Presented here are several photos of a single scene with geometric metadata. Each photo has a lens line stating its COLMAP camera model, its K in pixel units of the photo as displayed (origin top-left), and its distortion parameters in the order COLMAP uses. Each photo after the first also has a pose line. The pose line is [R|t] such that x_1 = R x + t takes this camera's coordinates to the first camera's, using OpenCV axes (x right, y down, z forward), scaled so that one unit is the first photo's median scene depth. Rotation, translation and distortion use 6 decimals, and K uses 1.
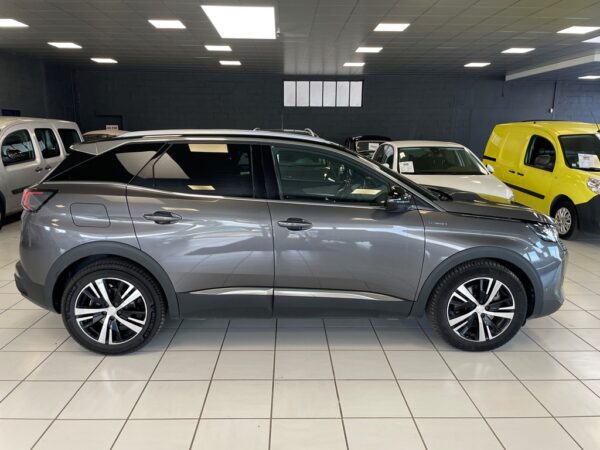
lens RADIAL K [[461.2, 0, 300.0], [0, 461.2, 225.0], [0, 0, 1]] dist [0.007965, 0.006838]
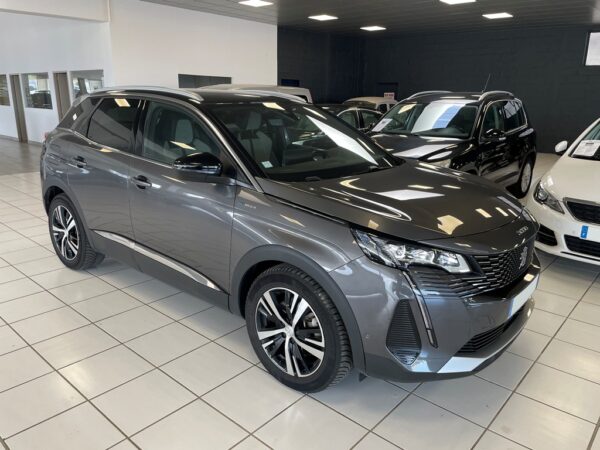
lens RADIAL K [[461.2, 0, 300.0], [0, 461.2, 225.0], [0, 0, 1]] dist [0.007965, 0.006838]
pose [[0.735483, 0.184244, -0.652011, 0.849147], [-0.143434, 0.982846, 0.115933, -0.069318], [0.662187, 0.008254, 0.749293, 0.465068]]
